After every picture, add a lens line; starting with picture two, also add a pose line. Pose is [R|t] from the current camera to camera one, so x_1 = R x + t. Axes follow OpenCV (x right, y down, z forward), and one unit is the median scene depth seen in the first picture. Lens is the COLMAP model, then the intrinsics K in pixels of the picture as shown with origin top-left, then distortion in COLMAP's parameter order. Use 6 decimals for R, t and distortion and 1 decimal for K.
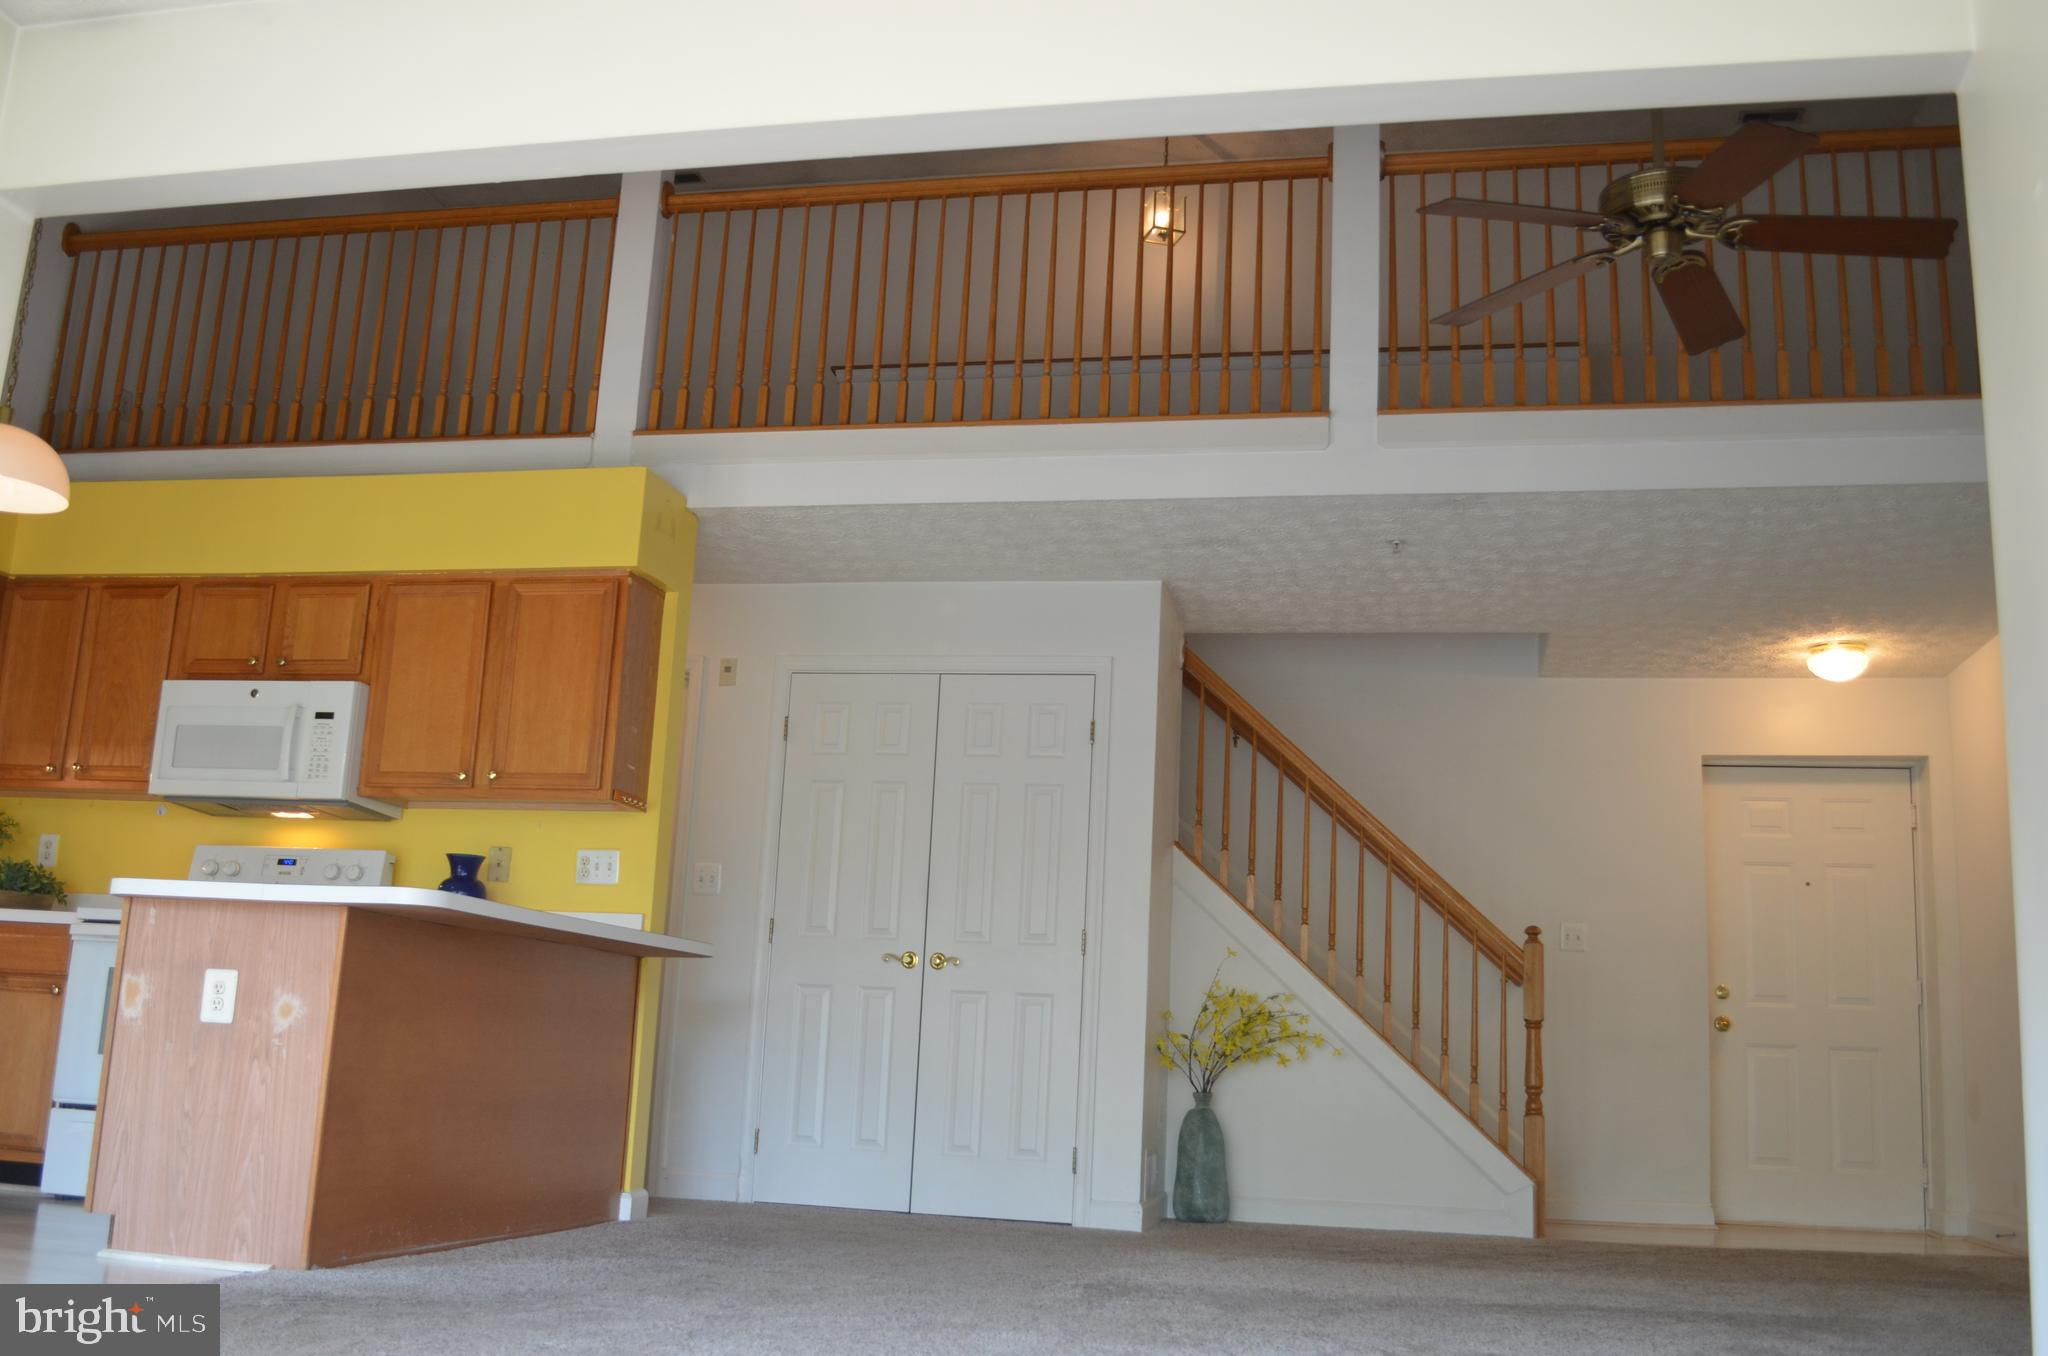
lens RADIAL K [[1877.0, 0, 1019.7], [0, 1877.0, 692.2], [0, 0, 1]] dist [-0.061636, 0.000000]
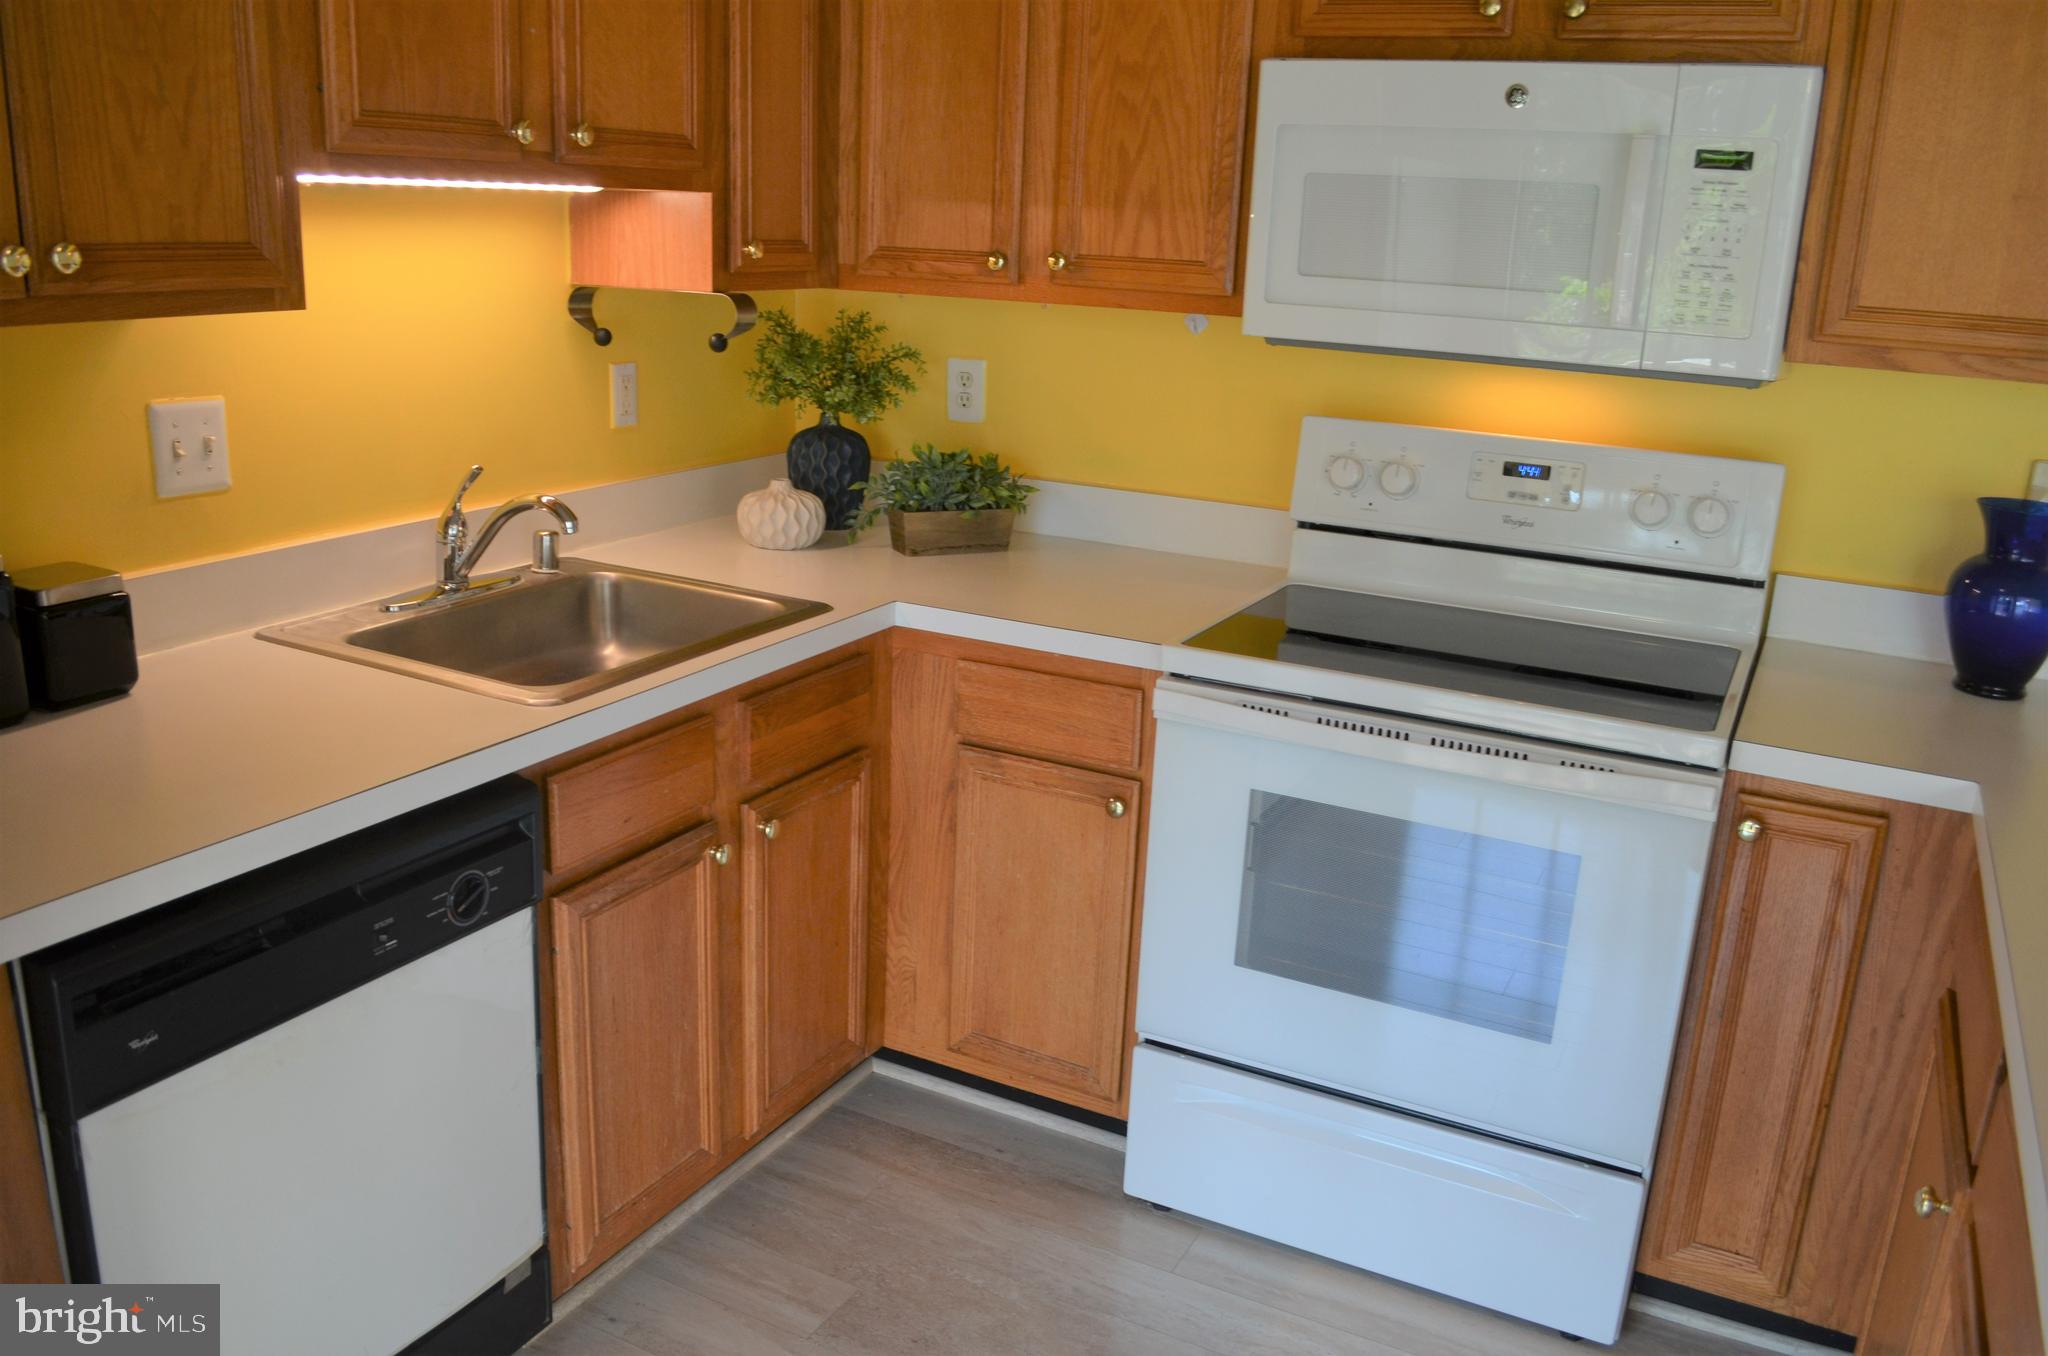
lens RADIAL K [[1596.5, 0, 1011.4], [0, 1596.5, 692.0], [0, 0, 1]] dist [-0.086615, 0.019133]
pose [[0.960308, 0.071243, -0.269691, -0.417365], [0.060251, 0.891032, 0.449923, -0.043278], [0.272357, -0.448314, 0.851373, 0.626707]]
